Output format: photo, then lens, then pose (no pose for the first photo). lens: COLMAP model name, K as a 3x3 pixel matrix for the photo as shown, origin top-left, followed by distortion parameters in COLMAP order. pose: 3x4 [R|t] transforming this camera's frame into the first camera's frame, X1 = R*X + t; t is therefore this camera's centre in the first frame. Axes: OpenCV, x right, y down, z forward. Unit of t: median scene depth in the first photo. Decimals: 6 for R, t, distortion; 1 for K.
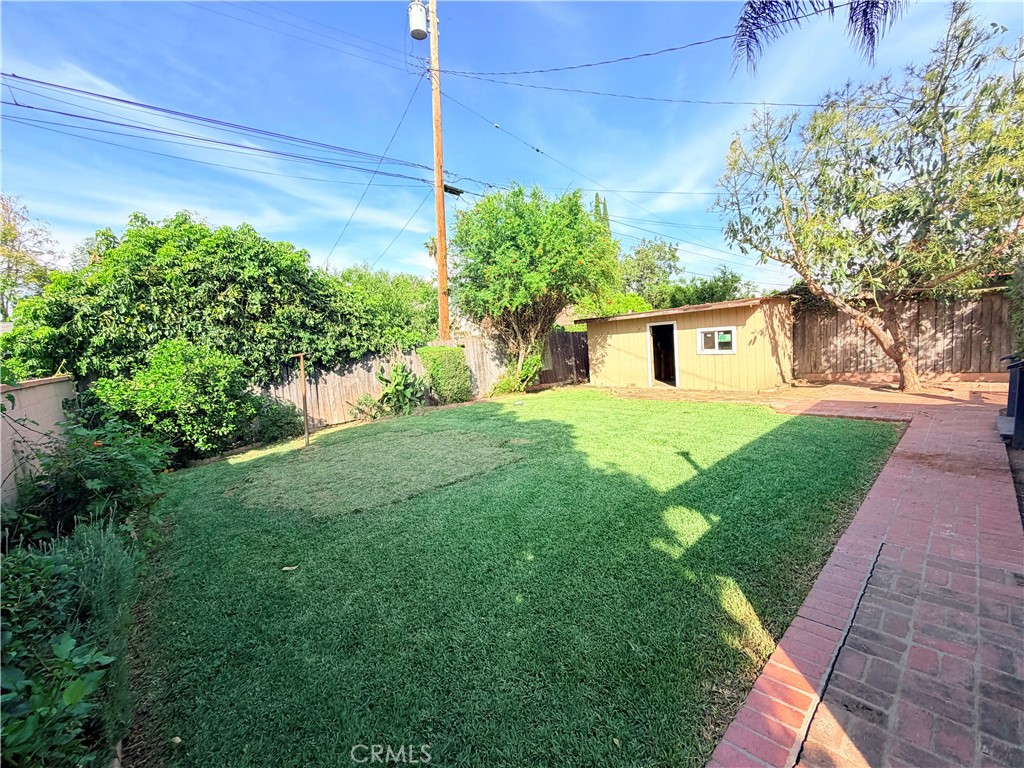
lens RADIAL K [[411.5, 0, 512.0], [0, 411.5, 384.0], [0, 0, 1]] dist [0.000350, 0.000235]
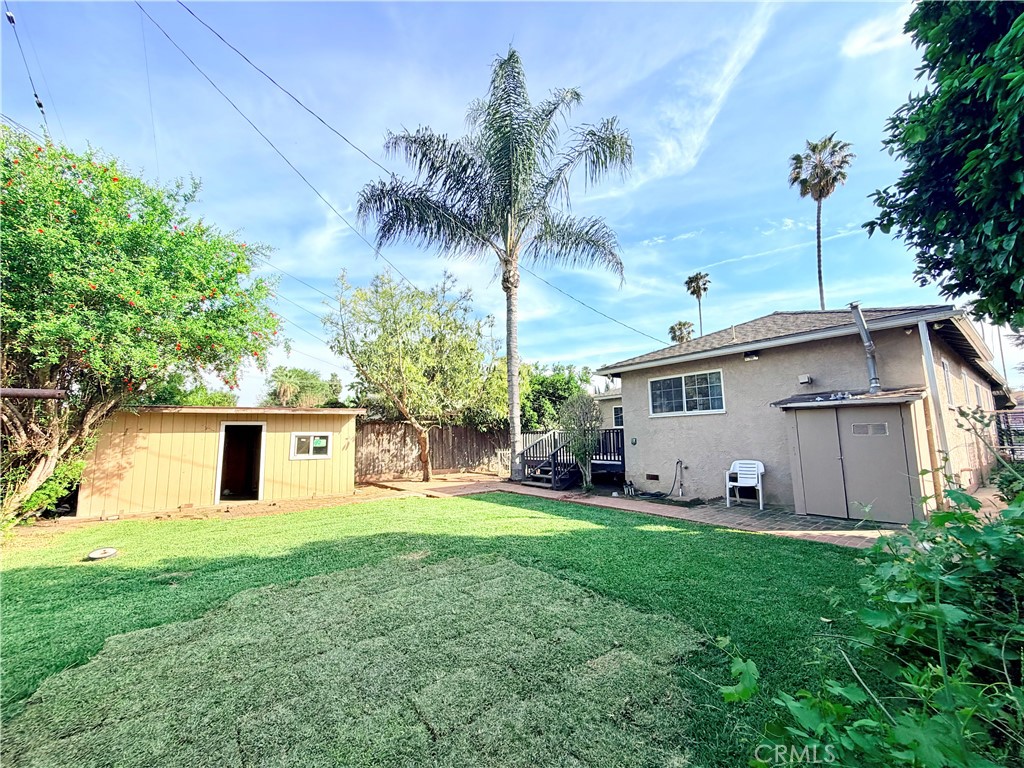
lens RADIAL K [[411.5, 0, 512.0], [0, 411.5, 384.0], [0, 0, 1]] dist [0.000350, 0.000235]
pose [[0.075549, 0.190631, 0.978750, -0.469788], [0.112396, 0.973672, -0.198318, 0.001832], [-0.990787, 0.124990, 0.052133, 0.452792]]
